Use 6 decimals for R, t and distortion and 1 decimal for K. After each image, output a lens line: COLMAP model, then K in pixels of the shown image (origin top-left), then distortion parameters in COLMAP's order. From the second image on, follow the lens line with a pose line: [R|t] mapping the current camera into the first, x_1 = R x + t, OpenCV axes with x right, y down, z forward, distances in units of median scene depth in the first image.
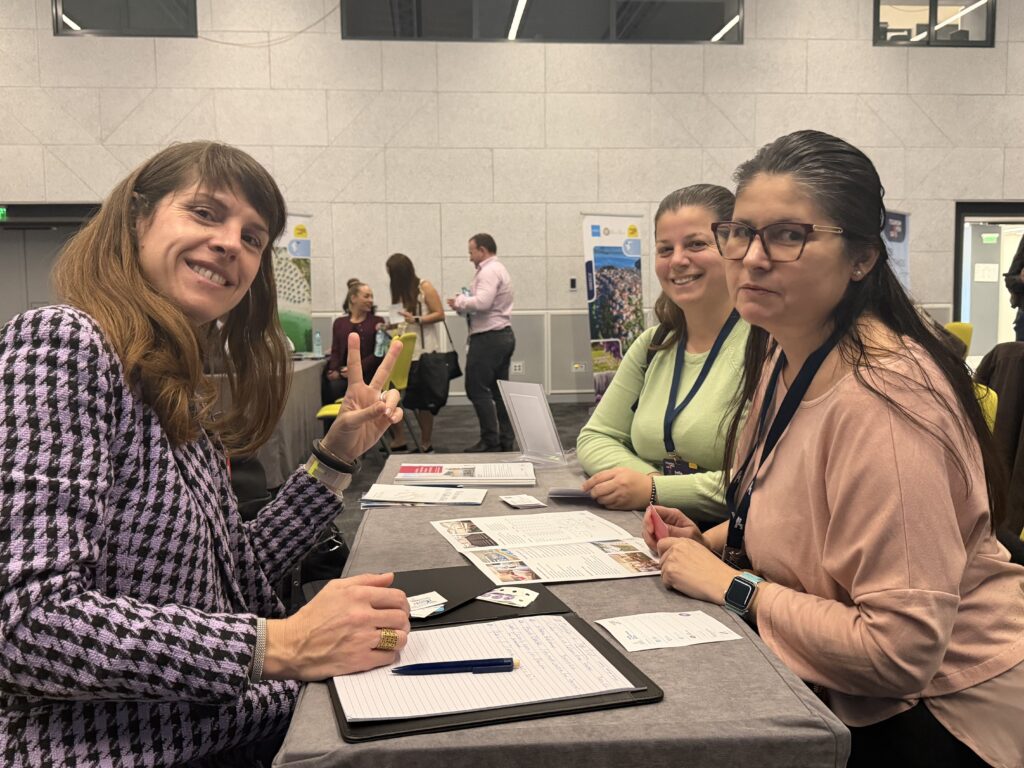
lens RADIAL K [[920.6, 0, 513.1], [0, 920.6, 385.4], [0, 0, 1]] dist [0.013640, 0.003169]
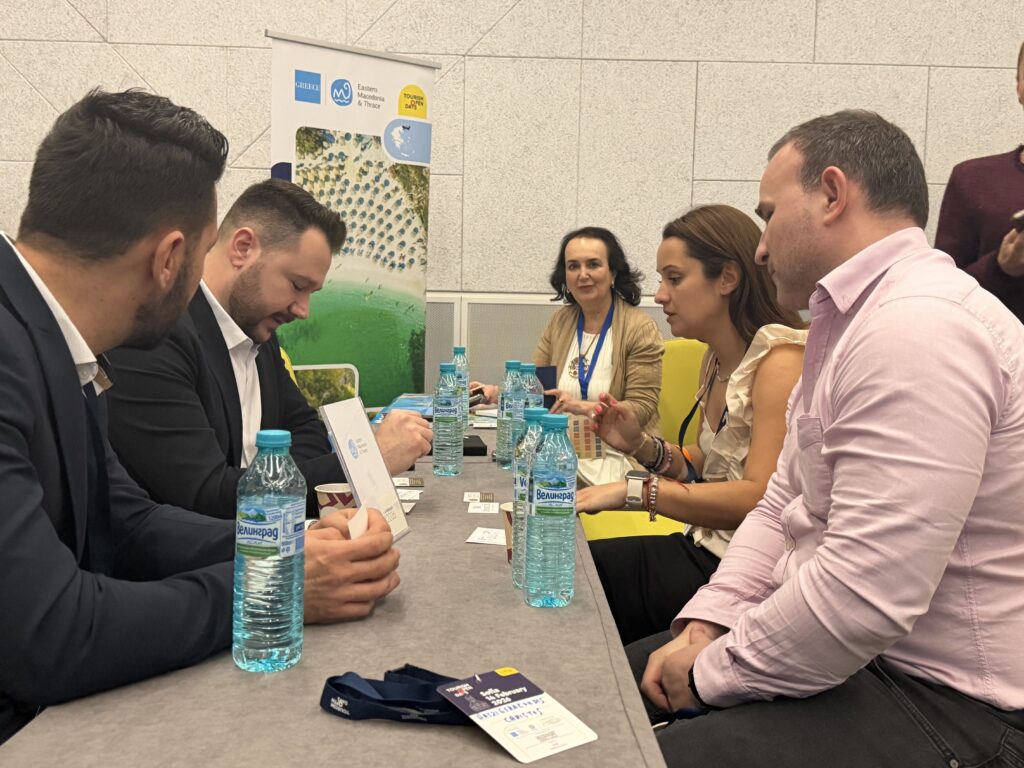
lens RADIAL K [[1138.6, 0, 511.1], [0, 1138.6, 383.3], [0, 0, 1]] dist [-0.002027, 0.000000]
pose [[0.998214, 0.031603, -0.050697, -0.152496], [-0.031723, 0.999495, -0.001567, -0.036680], [0.050622, 0.003173, 0.998713, 0.470259]]
